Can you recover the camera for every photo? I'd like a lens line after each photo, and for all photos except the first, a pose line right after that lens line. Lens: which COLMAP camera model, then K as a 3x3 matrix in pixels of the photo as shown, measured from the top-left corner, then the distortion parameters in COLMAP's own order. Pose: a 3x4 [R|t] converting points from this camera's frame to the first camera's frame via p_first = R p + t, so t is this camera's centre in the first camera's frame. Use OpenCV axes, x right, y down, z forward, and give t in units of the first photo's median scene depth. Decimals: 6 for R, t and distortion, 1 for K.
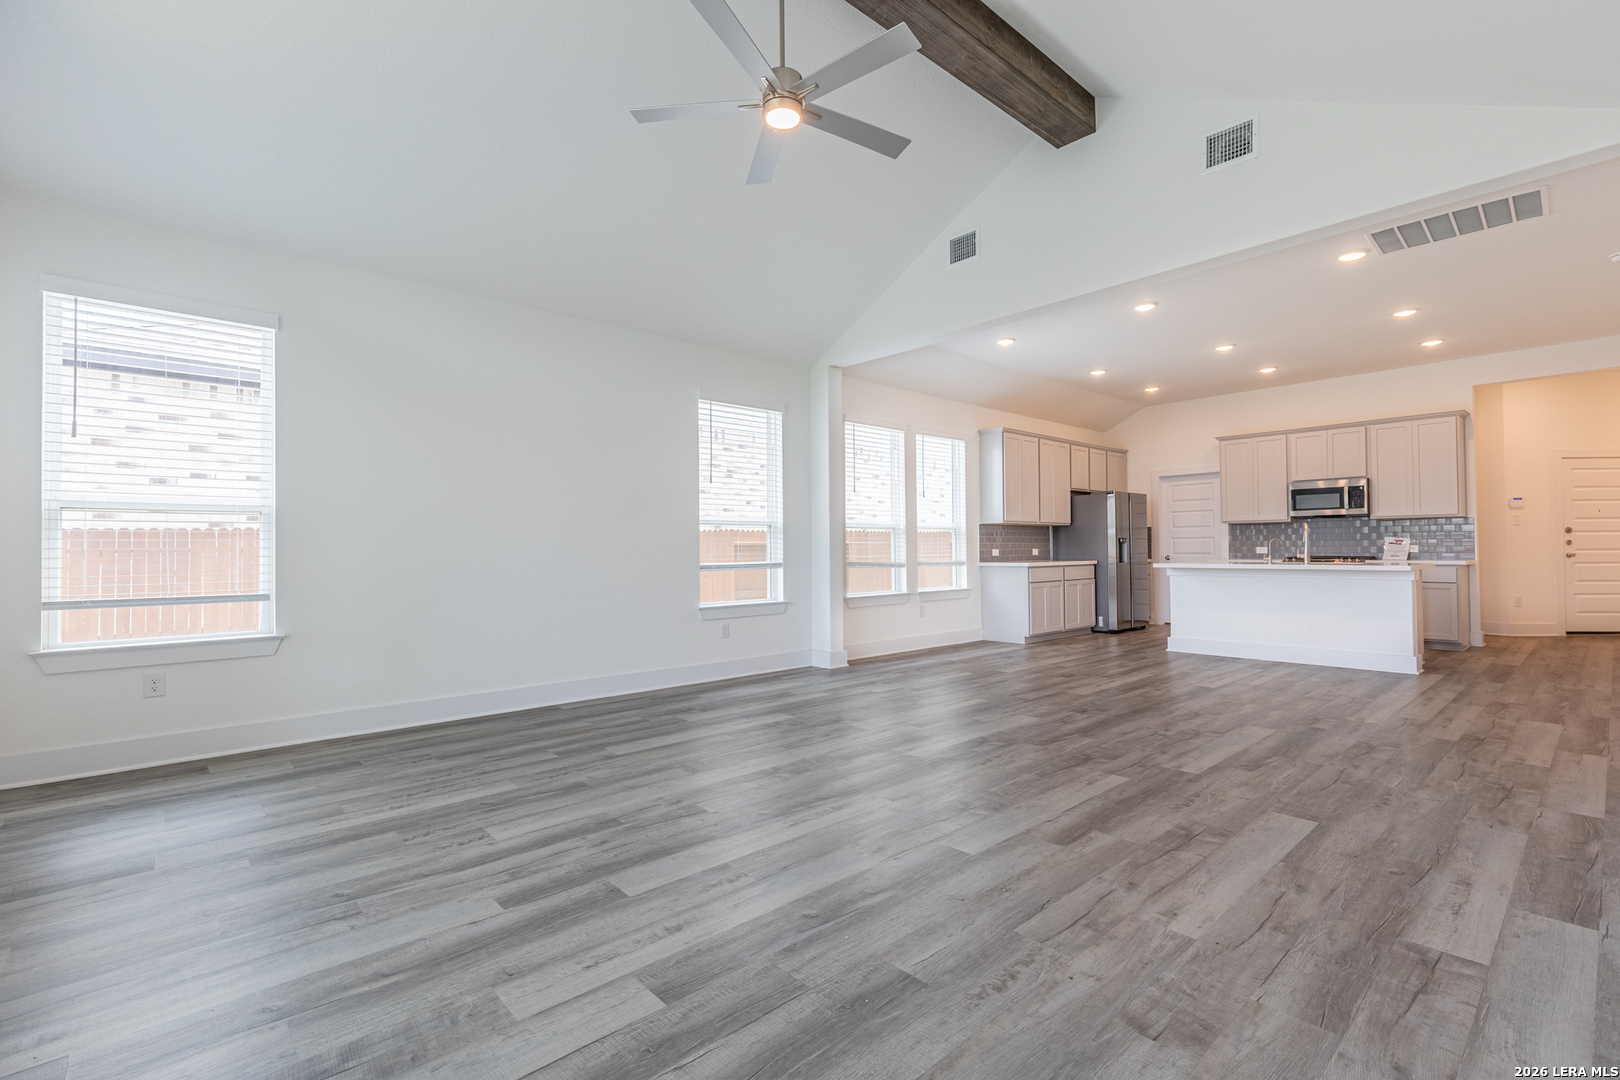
lens RADIAL K [[728.6, 0, 816.7], [0, 728.6, 532.8], [0, 0, 1]] dist [0.005633, 0.000005]
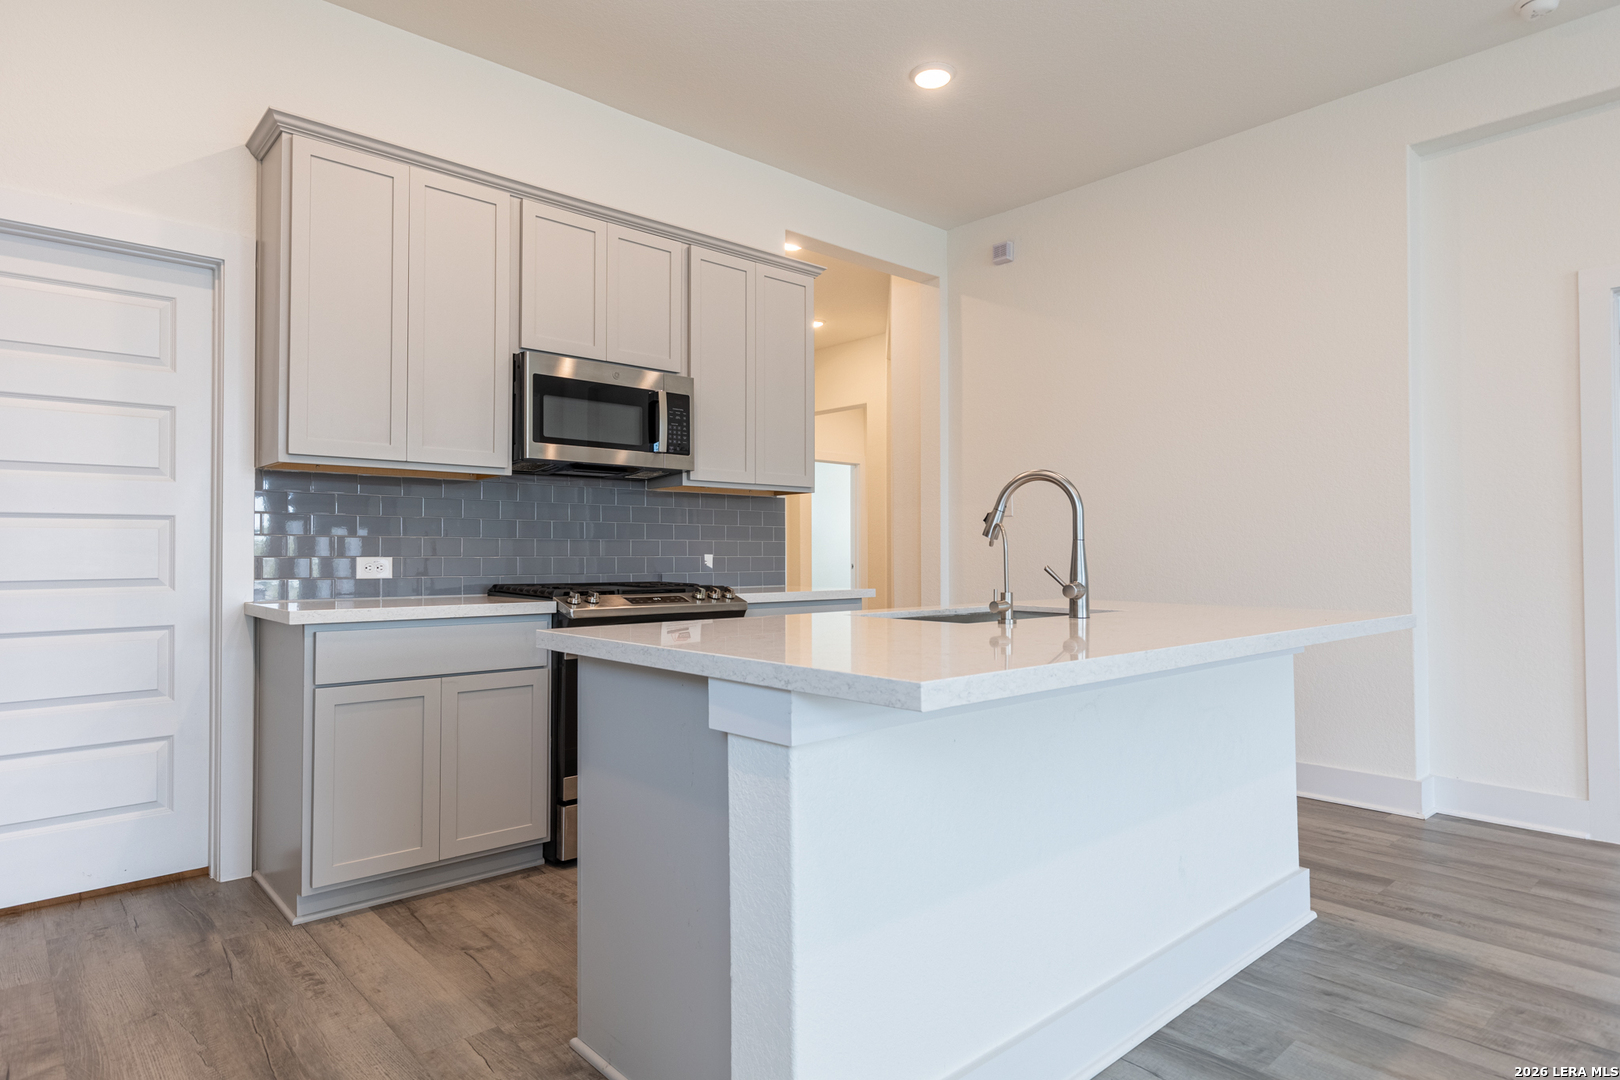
lens RADIAL K [[919.7, 0, 817.7], [0, 919.7, 536.0], [0, 0, 1]] dist [0.011037, 0.000188]
pose [[-0.005686, 0.028416, 0.999580, 0.271781], [-0.021744, 0.999356, -0.028533, 0.020037], [-0.999747, -0.021897, -0.005065, 0.929150]]
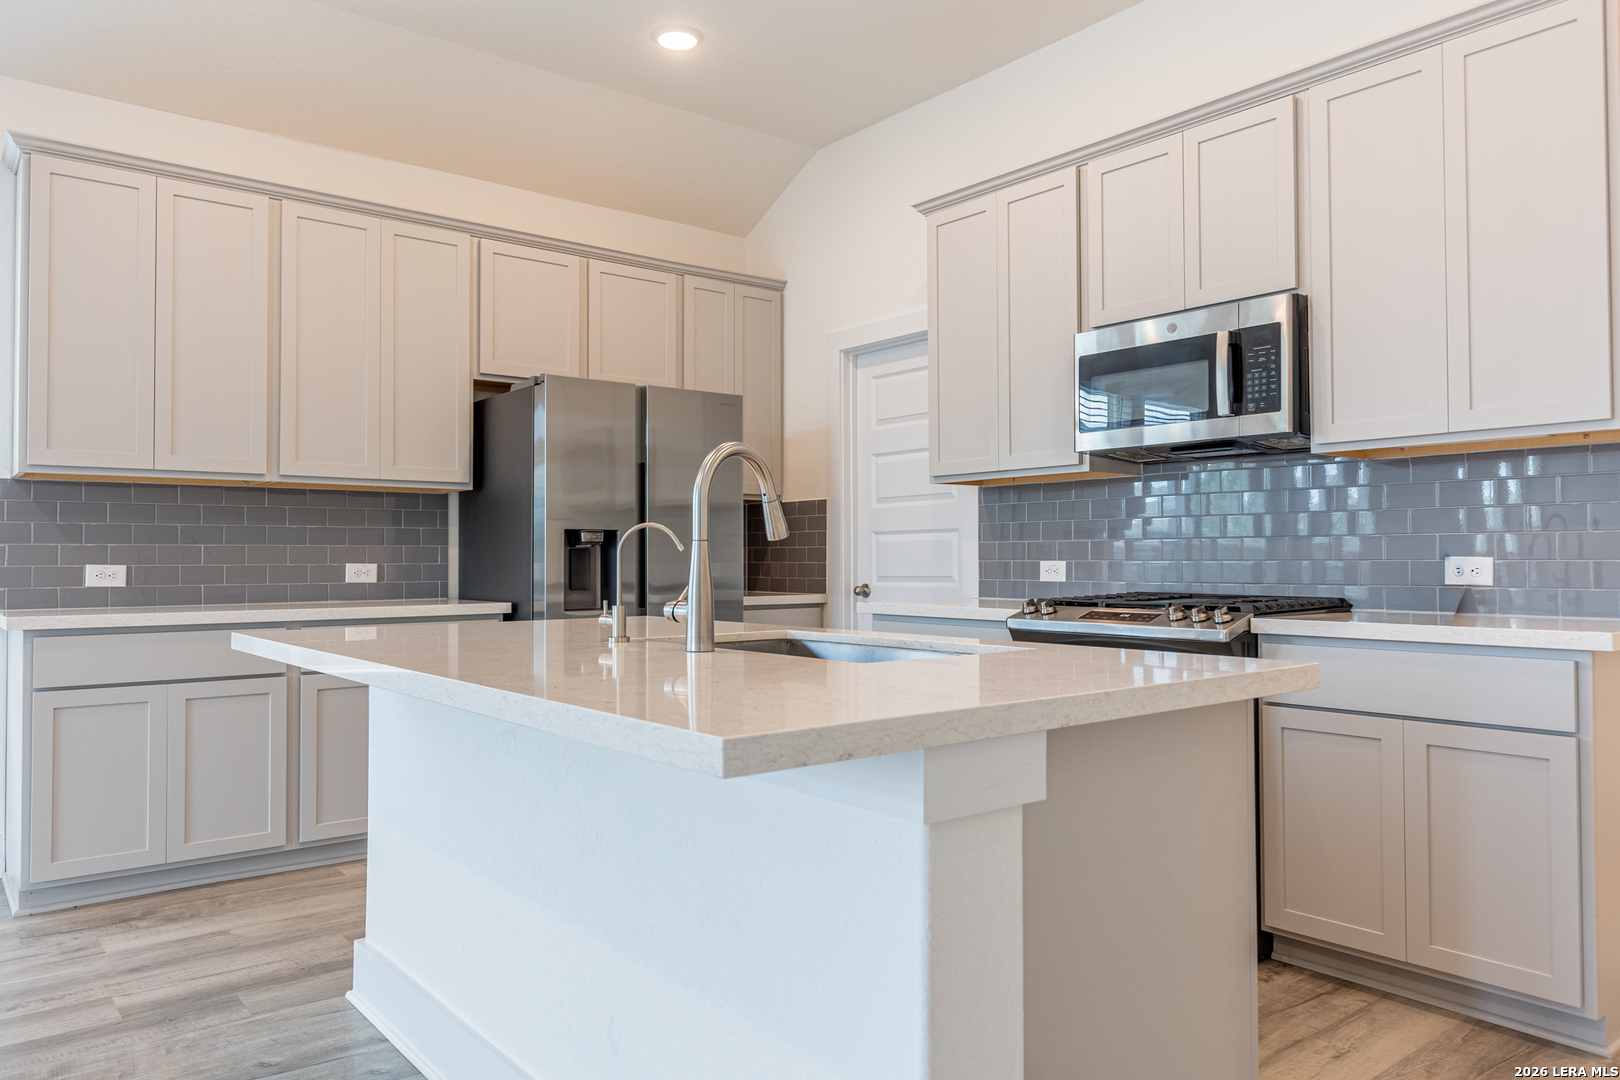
lens RADIAL K [[1124.3, 0, 810.0], [0, 1124.3, 540.0], [0, 0, 1]] dist [0.003252, -0.003660]
pose [[0.998491, 0.003402, -0.054808, 0.603048], [-0.003033, 0.999972, 0.006819, 0.009102], [0.054830, -0.006643, 0.998474, 0.595102]]
